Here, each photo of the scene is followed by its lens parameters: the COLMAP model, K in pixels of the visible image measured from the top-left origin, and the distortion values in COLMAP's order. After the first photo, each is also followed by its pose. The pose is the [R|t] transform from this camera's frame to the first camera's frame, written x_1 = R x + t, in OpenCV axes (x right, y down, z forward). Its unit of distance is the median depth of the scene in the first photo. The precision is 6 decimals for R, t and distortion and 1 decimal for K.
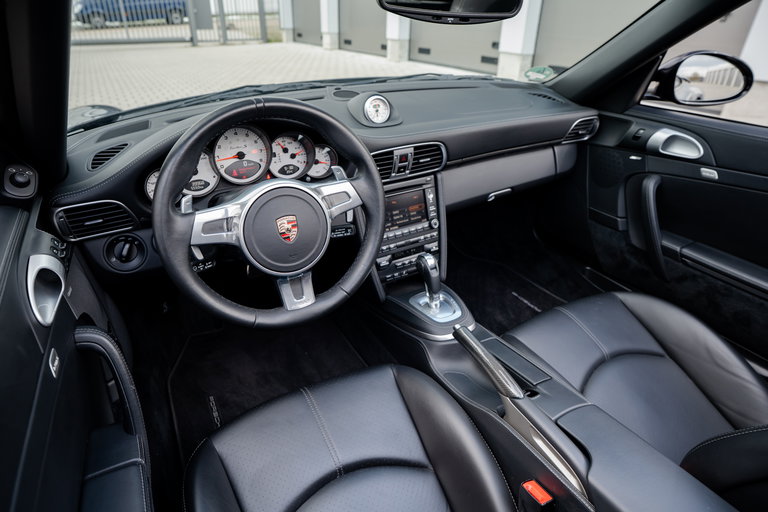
lens RADIAL K [[447.5, 0, 381.4], [0, 447.5, 250.1], [0, 0, 1]] dist [-0.033549, 0.008391]
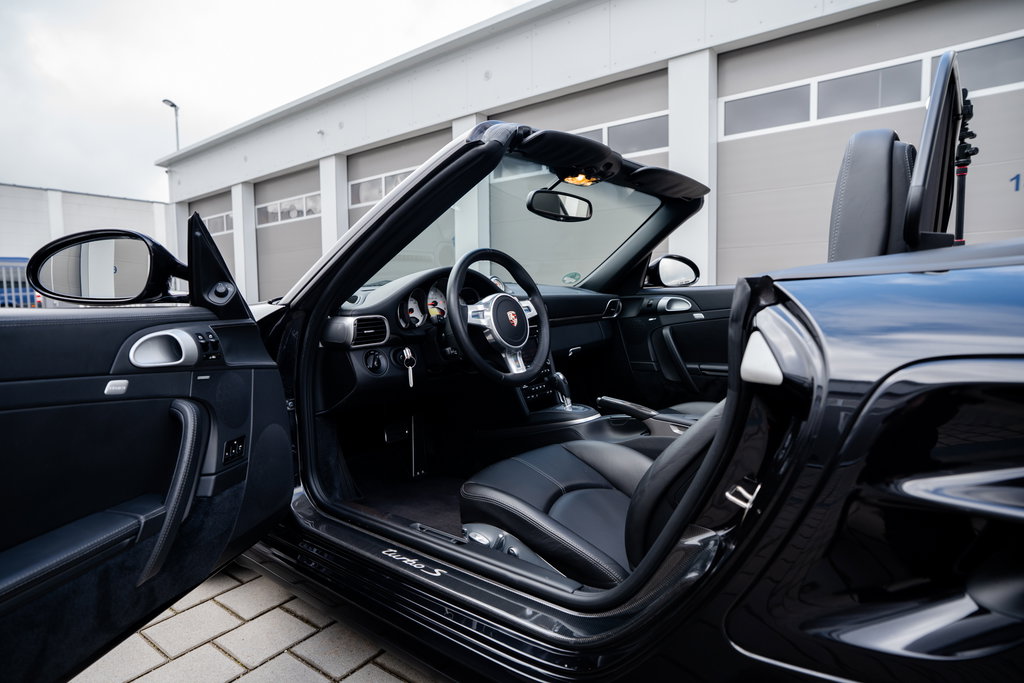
lens RADIAL K [[579.1, 0, 508.5], [0, 579.1, 337.4], [0, 0, 1]] dist [0.001954, 0.000033]
pose [[0.923639, -0.052684, 0.379625, -0.714223], [0.208477, 0.900213, -0.382301, 0.570697], [-0.321602, 0.432251, 0.842455, -0.531270]]
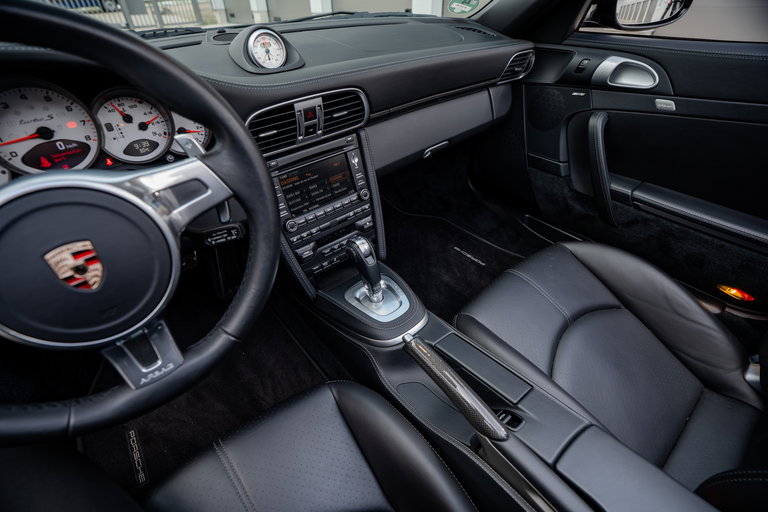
lens RADIAL K [[355.1, 0, 388.8], [0, 355.1, 252.1], [0, 0, 1]] dist [-0.051216, 0.012478]
pose [[0.982173, -0.136209, 0.129549, 0.069024], [0.114542, 0.980106, 0.162089, -0.060139], [-0.149050, -0.144360, 0.978235, 0.372624]]
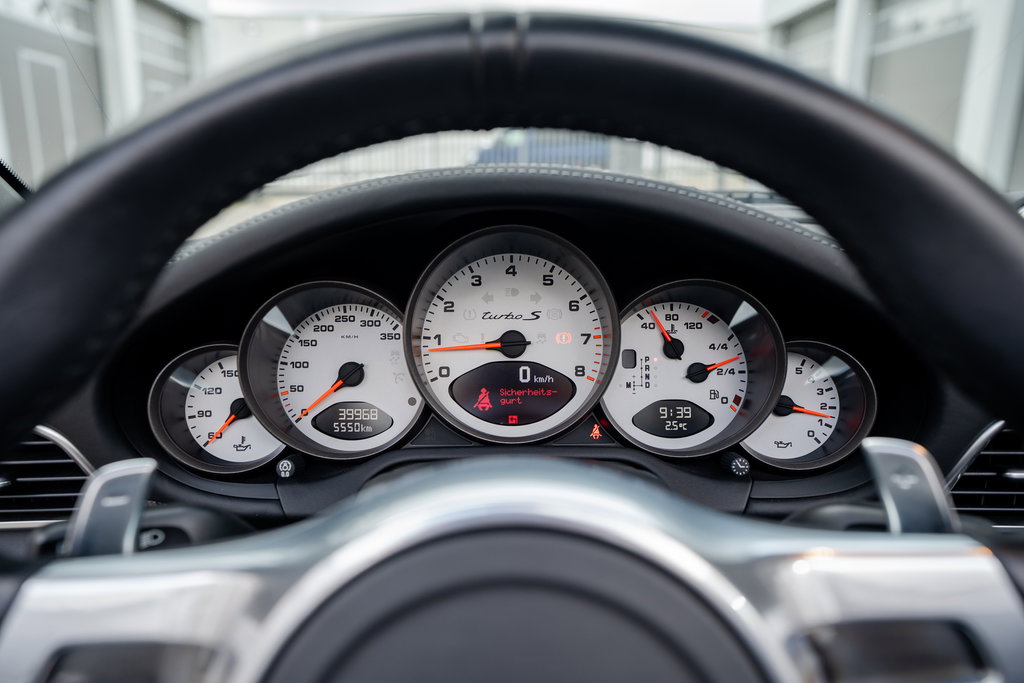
lens RADIAL K [[751.4, 0, 503.5], [0, 751.4, 345.3], [0, 0, 1]] dist [0.045220, 0.001380]
pose [[0.866425, 0.112691, -0.486424, -0.071598], [-0.232013, 0.953502, -0.192365, -0.100968], [0.442129, 0.279526, 0.852284, 0.504144]]
